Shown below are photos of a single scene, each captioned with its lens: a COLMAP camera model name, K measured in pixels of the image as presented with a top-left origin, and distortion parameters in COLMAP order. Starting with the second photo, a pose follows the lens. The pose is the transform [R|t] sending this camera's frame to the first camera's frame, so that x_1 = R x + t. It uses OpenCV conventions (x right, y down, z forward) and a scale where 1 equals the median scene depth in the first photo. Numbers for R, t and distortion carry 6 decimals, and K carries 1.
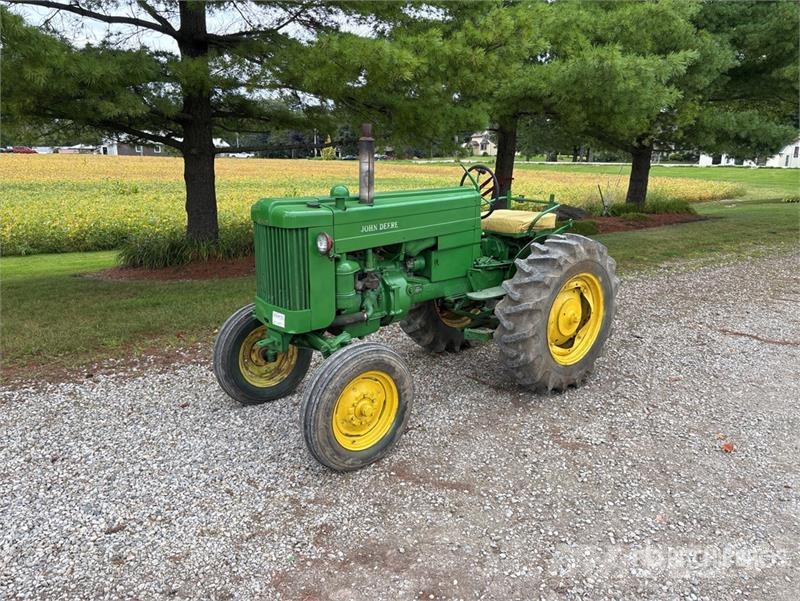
lens RADIAL K [[624.3, 0, 402.3], [0, 624.3, 316.8], [0, 0, 1]] dist [0.001320, 0.004453]
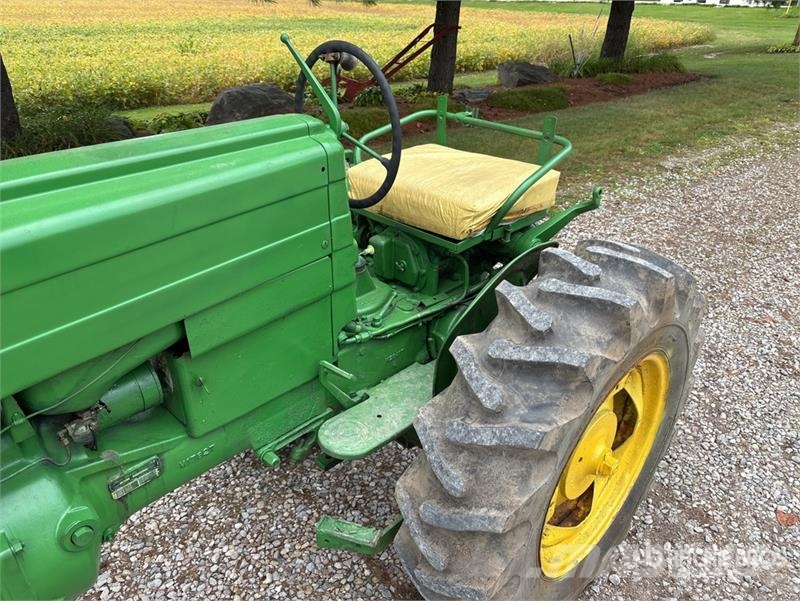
lens RADIAL K [[602.0, 0, 399.2], [0, 602.0, 304.8], [0, 0, 1]] dist [0.054007, -0.070968]
pose [[0.996925, -0.034530, 0.070343, 0.043901], [0.017939, 0.974408, 0.224071, -0.063111], [-0.076280, -0.222120, 0.972031, 0.232190]]
